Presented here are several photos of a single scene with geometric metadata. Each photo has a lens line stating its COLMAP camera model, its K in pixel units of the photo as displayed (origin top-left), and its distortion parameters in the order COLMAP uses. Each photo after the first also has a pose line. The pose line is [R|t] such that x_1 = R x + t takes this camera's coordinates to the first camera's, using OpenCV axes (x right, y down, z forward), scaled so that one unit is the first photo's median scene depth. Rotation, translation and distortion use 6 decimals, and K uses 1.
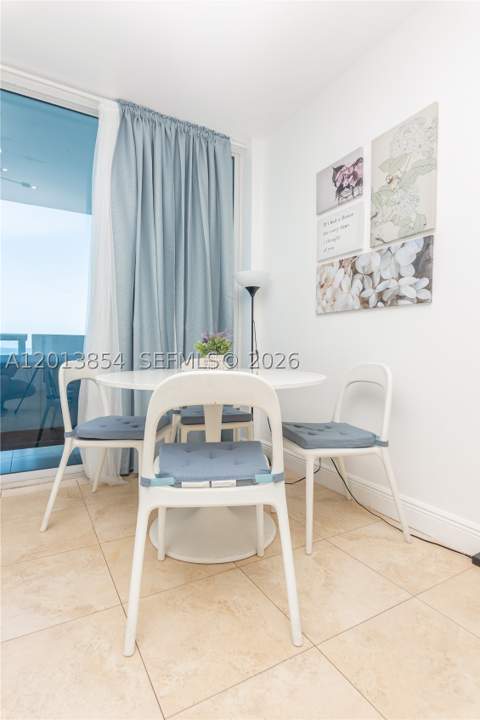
lens RADIAL K [[373.7, 0, 243.2], [0, 373.7, 371.7], [0, 0, 1]] dist [-0.005330, -0.001032]
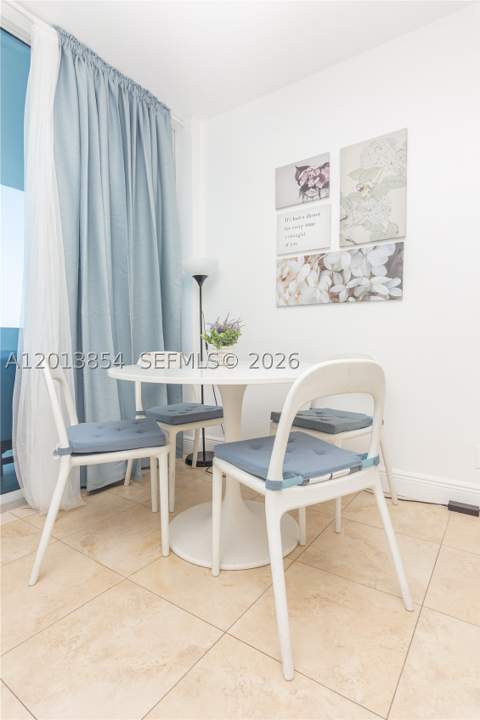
lens RADIAL K [[373.7, 0, 243.2], [0, 373.7, 371.7], [0, 0, 1]] dist [-0.005330, -0.001032]
pose [[0.903101, -0.038947, 0.427659, -0.394503], [0.032645, 0.999224, 0.022060, 0.000248], [-0.428186, -0.005962, 0.903671, 0.125940]]
